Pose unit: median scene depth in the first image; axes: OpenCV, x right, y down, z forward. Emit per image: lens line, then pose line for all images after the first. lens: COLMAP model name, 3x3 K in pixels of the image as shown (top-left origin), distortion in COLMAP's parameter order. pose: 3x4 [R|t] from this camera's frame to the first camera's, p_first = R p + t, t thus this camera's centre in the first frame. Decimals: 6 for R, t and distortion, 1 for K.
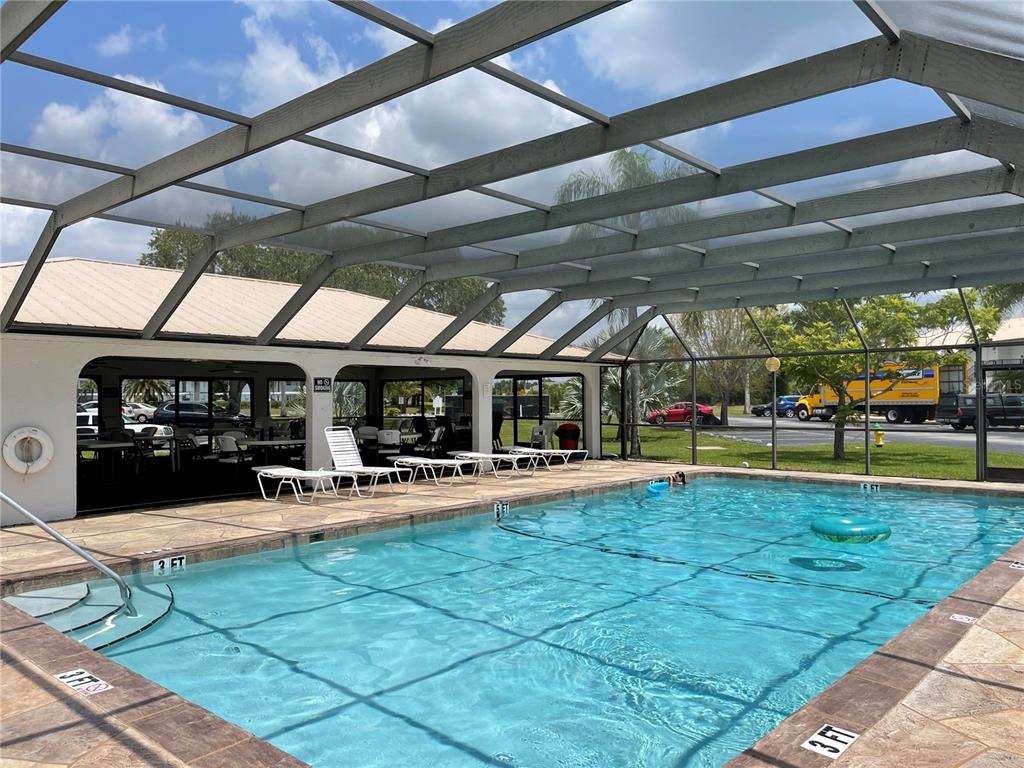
lens RADIAL K [[767.4, 0, 514.9], [0, 767.4, 385.3], [0, 0, 1]] dist [0.087961, -0.110865]
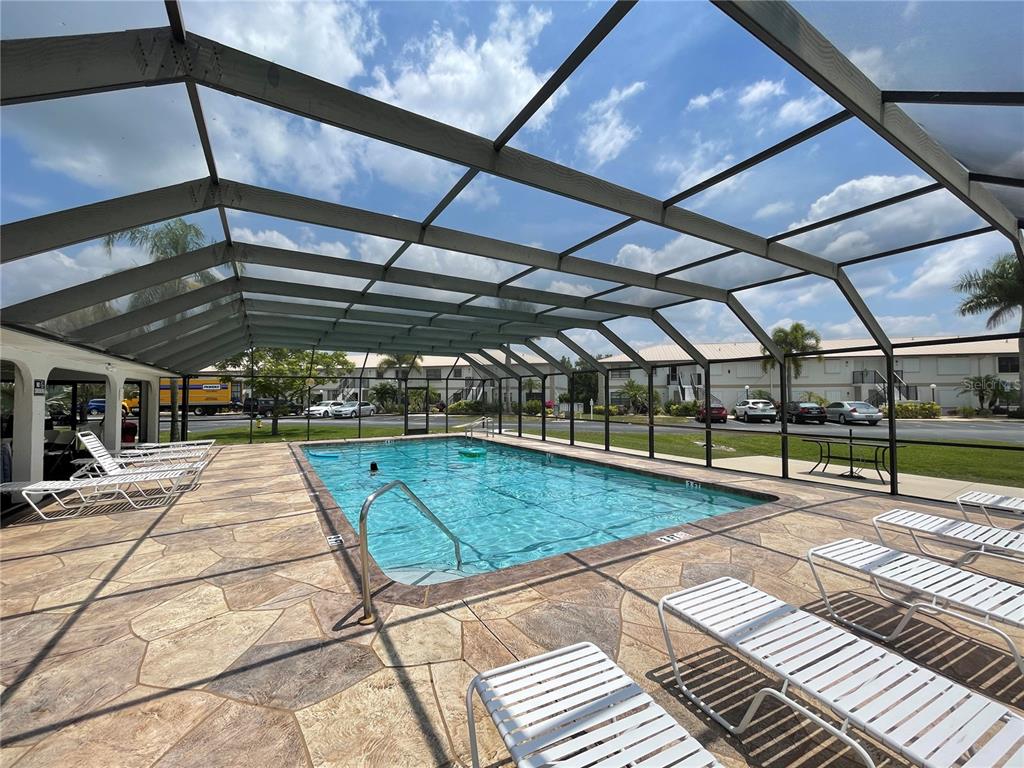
lens RADIAL K [[409.8, 0, 509.0], [0, 409.8, 387.4], [0, 0, 1]] dist [-0.001158, -0.000070]
pose [[0.304965, 0.029882, 0.951895, -1.842583], [-0.014800, 0.999536, -0.026636, 0.012989], [-0.952249, -0.005965, 0.305265, 1.146321]]
